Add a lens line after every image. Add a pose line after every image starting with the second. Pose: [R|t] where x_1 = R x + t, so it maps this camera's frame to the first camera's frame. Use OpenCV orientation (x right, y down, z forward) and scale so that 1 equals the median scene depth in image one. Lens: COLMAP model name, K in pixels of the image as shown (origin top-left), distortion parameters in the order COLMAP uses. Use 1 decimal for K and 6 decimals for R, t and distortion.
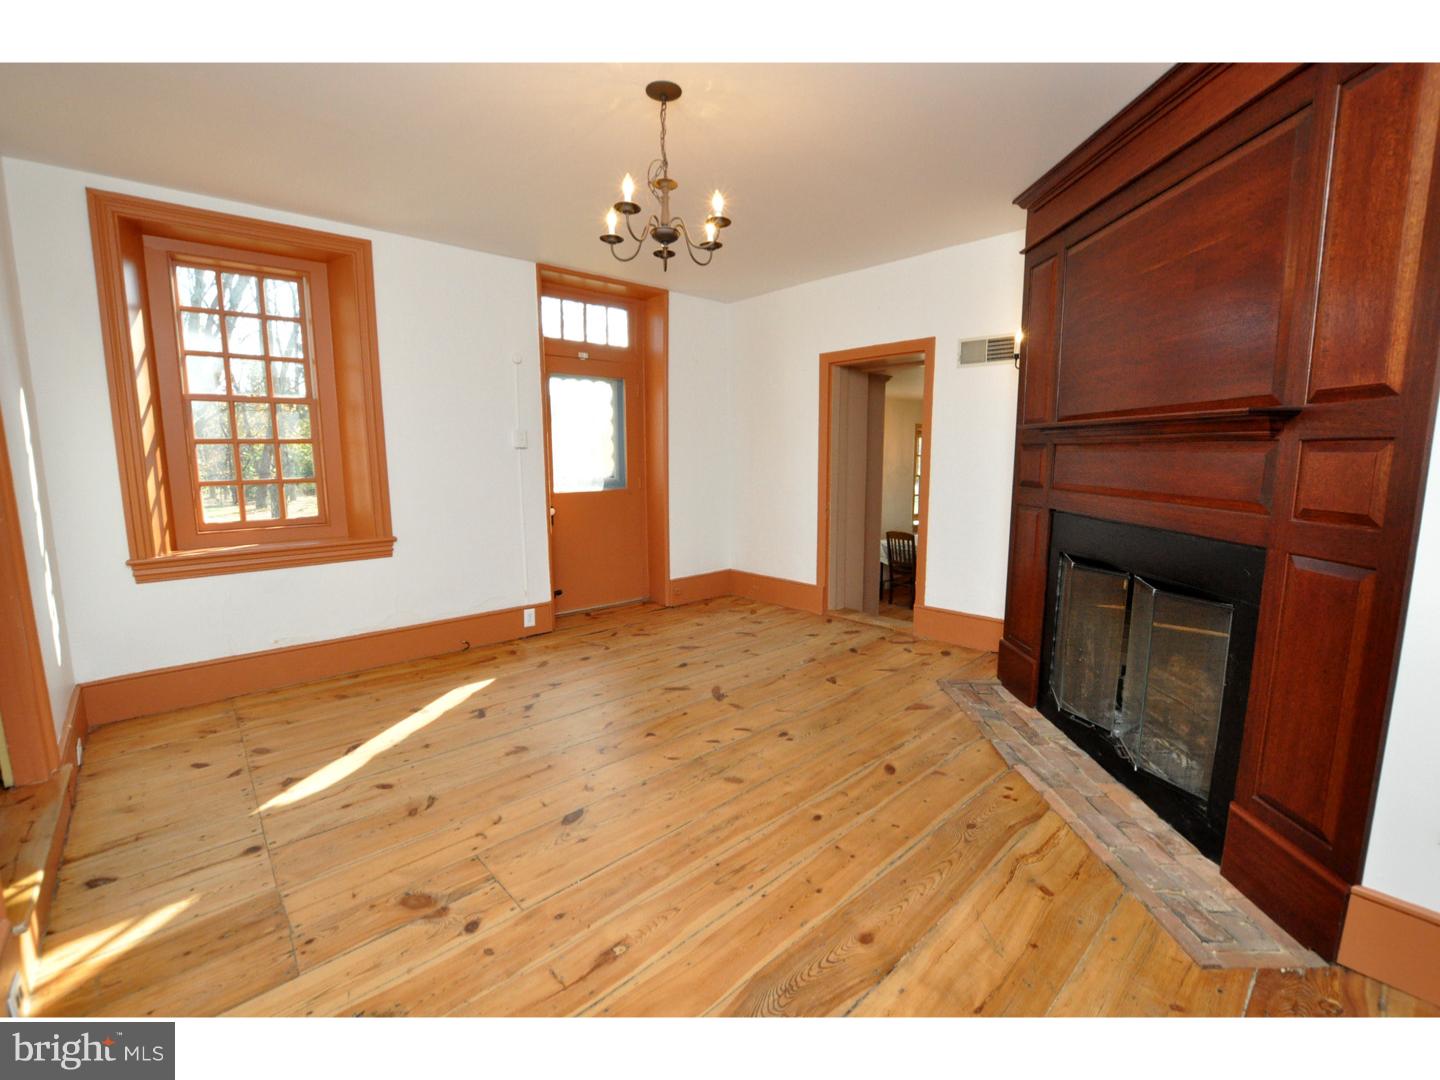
lens RADIAL K [[655.4, 0, 733.1], [0, 655.4, 538.8], [0, 0, 1]] dist [-0.015966, 0.000172]
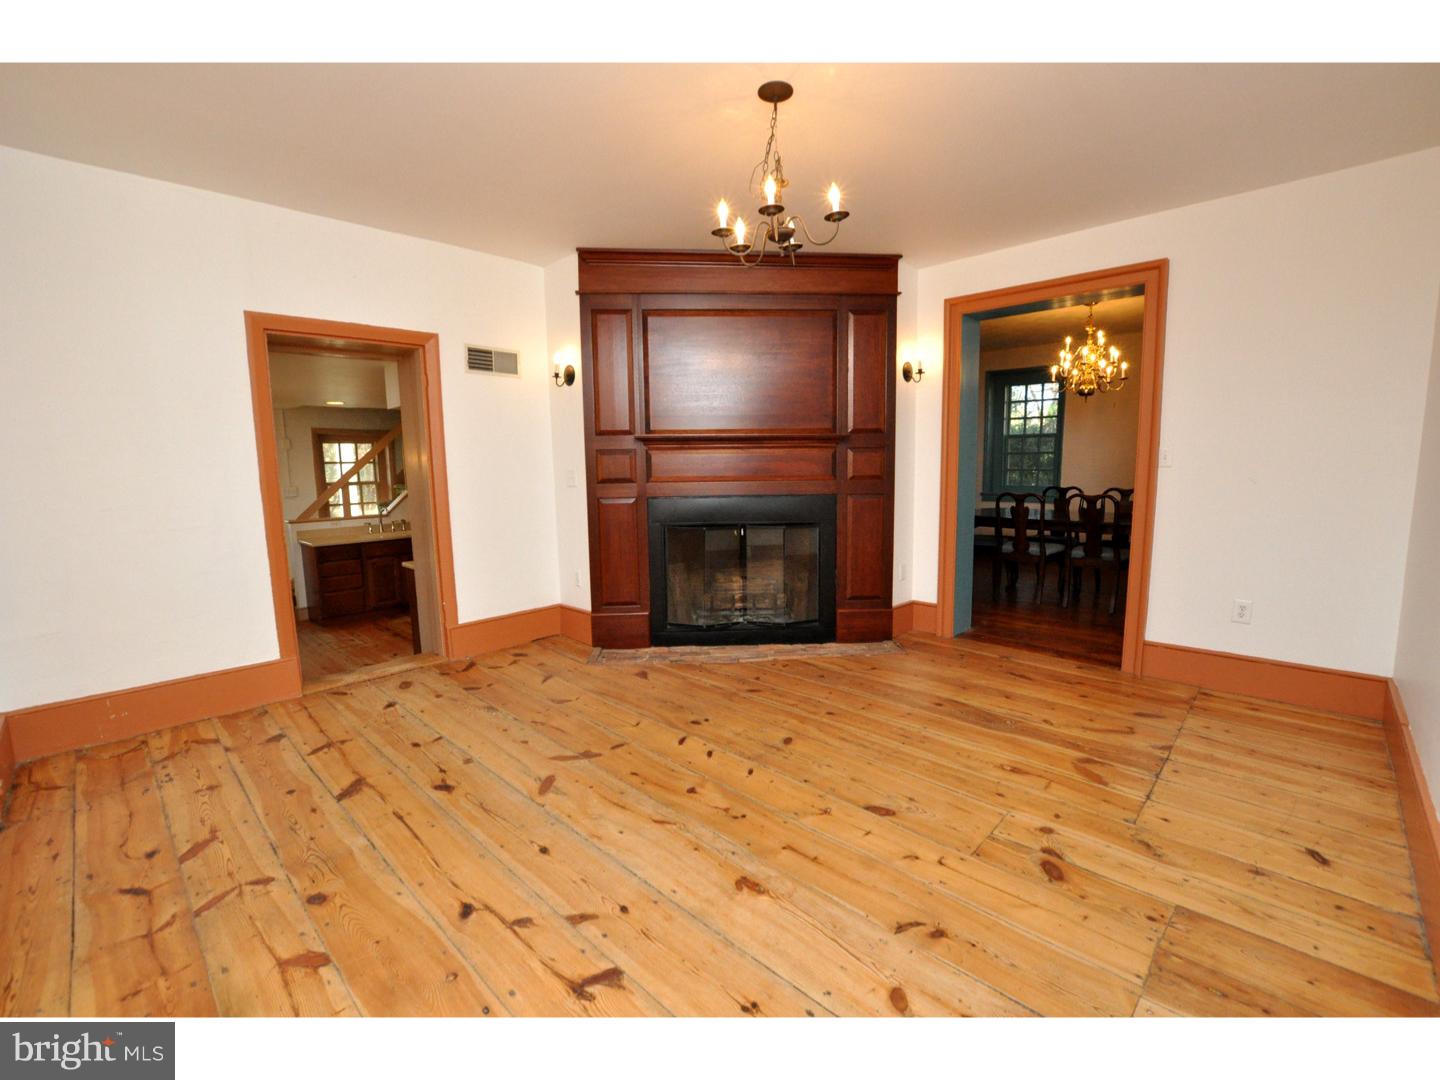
lens RADIAL K [[629.7, 0, 728.7], [0, 629.7, 546.5], [0, 0, 1]] dist [-0.020971, -0.000275]
pose [[-0.079945, -0.122831, 0.989202, -0.938514], [0.143383, 0.980641, 0.133356, -0.109331], [-0.986433, 0.152496, -0.060785, 1.023456]]
